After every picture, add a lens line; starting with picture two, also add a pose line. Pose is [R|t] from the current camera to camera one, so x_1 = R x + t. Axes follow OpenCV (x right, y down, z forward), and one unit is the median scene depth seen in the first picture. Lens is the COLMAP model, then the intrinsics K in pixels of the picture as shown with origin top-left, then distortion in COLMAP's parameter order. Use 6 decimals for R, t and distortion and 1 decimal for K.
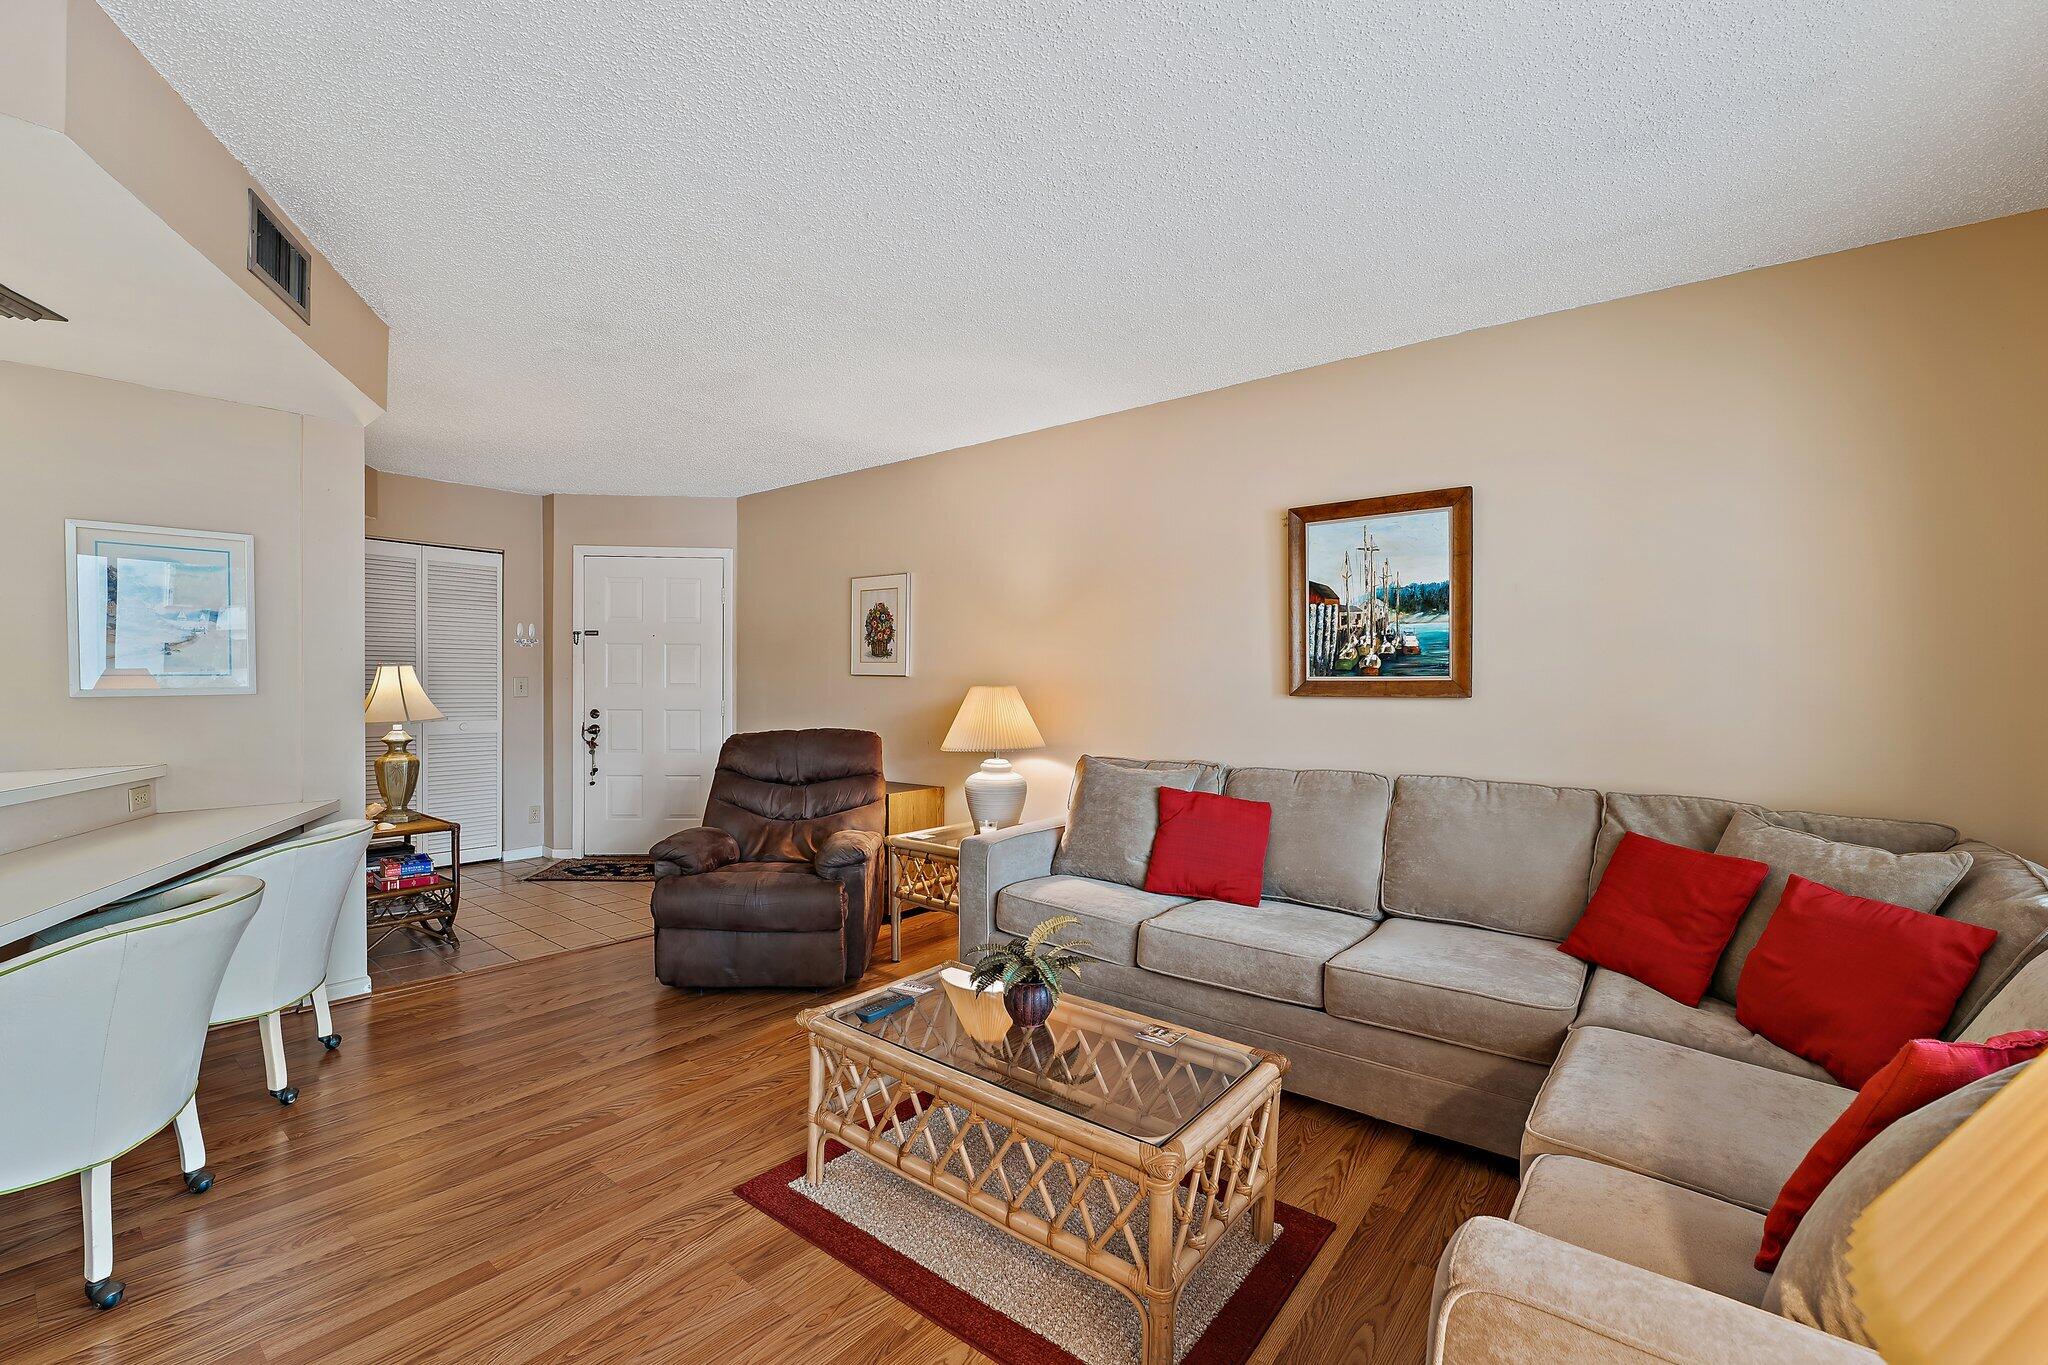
lens RADIAL K [[871.4, 0, 994.4], [0, 871.4, 686.8], [0, 0, 1]] dist [-0.018056, 0.000858]
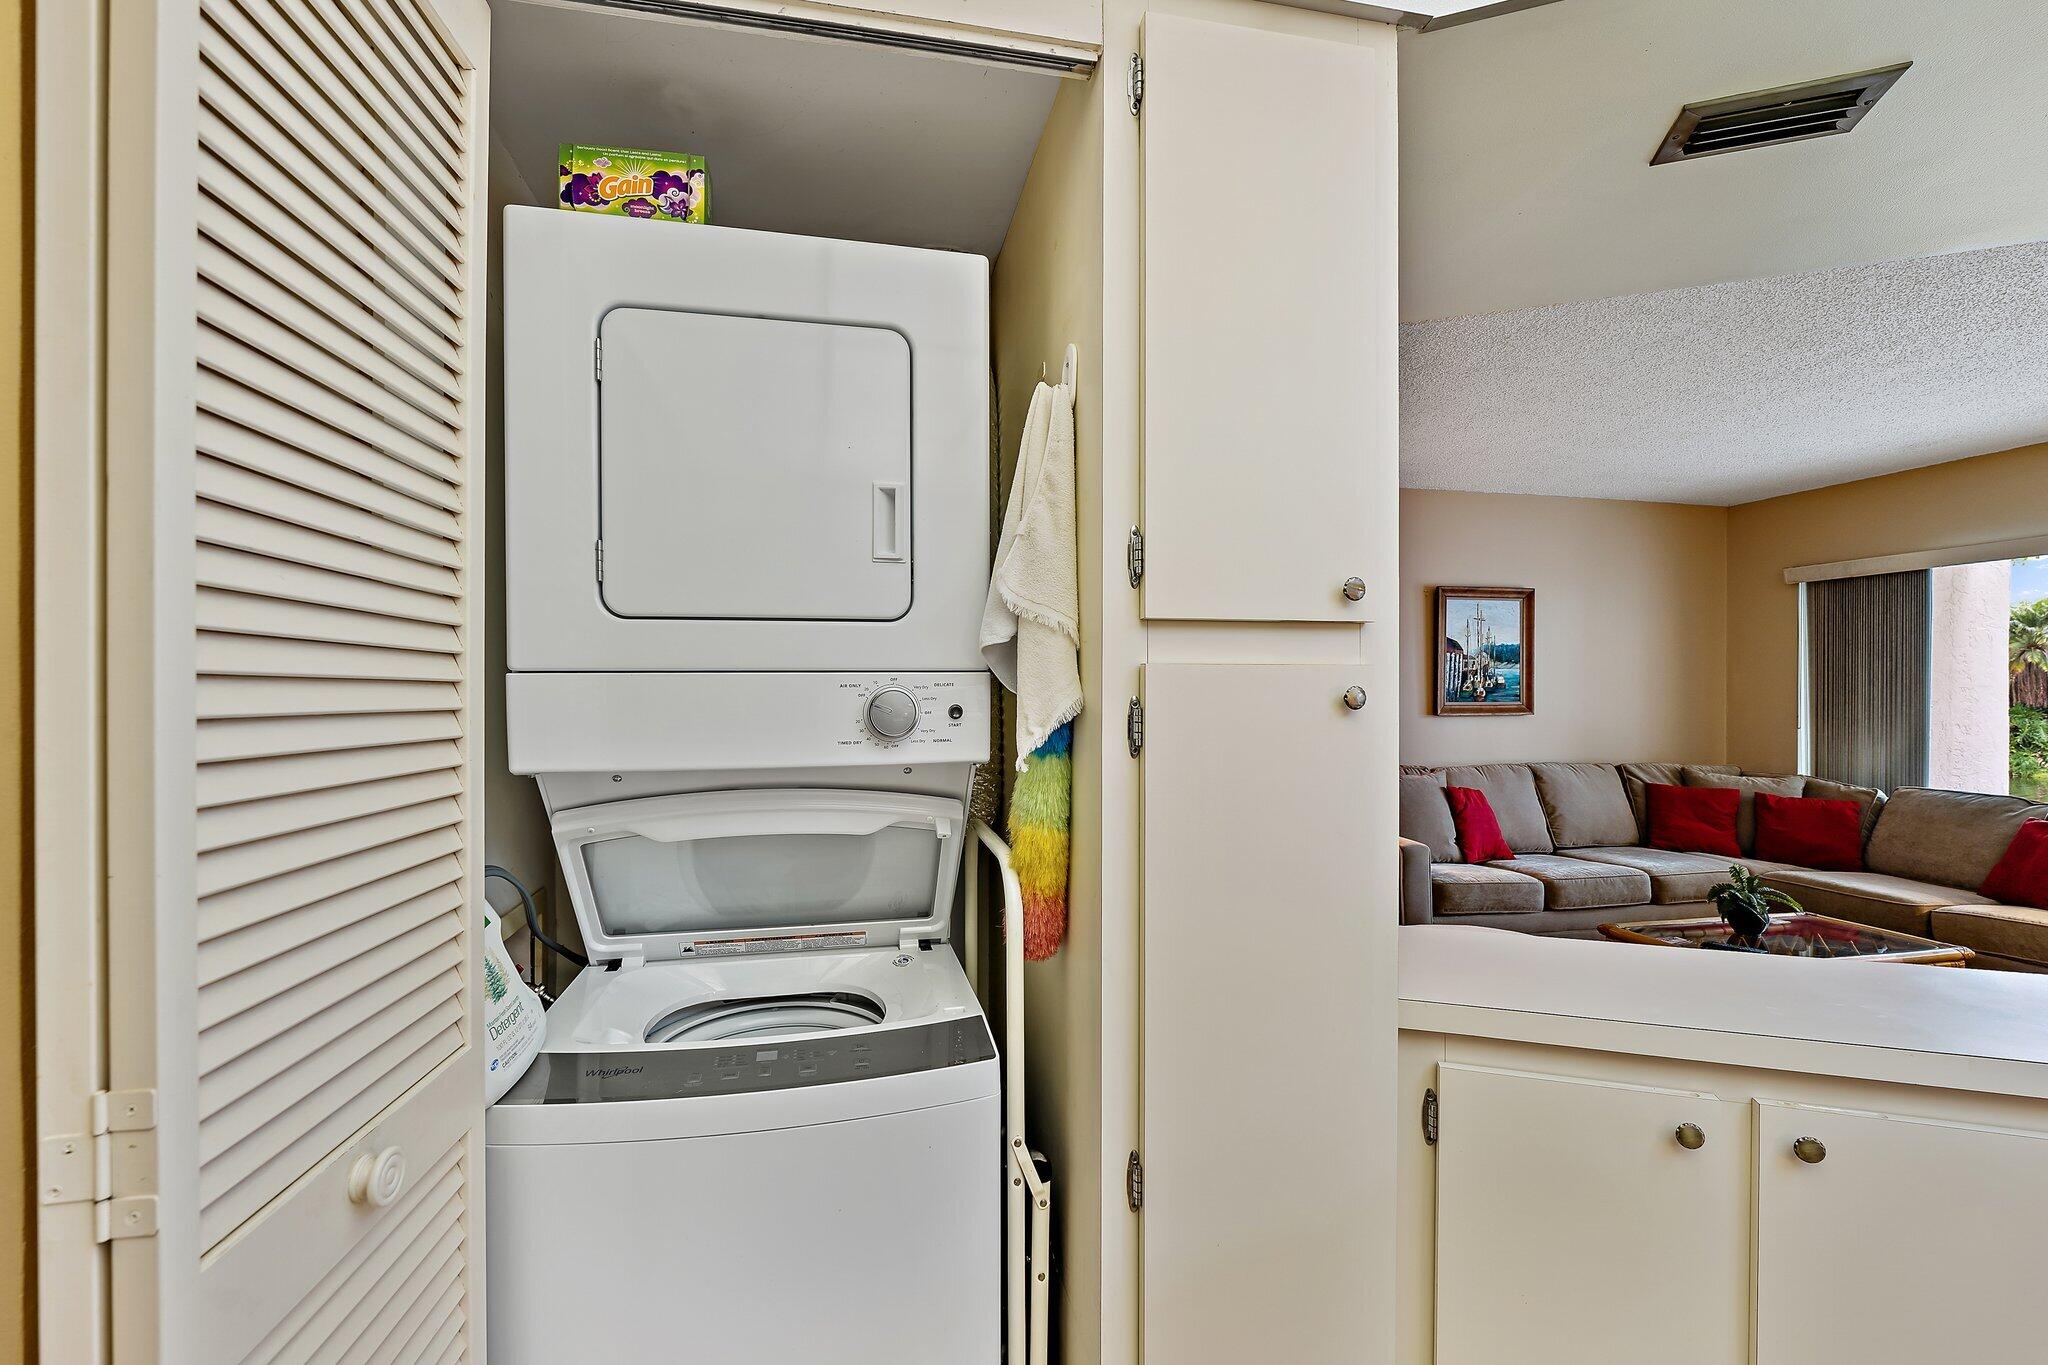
lens RADIAL K [[871.4, 0, 975.1], [0, 871.4, 685.1], [0, 0, 1]] dist [-0.018056, 0.000858]
pose [[0.647968, -0.002845, 0.761662, -1.303671], [0.007211, 0.999971, -0.002399, -0.044220], [-0.761634, 0.007047, 0.647970, 0.678588]]
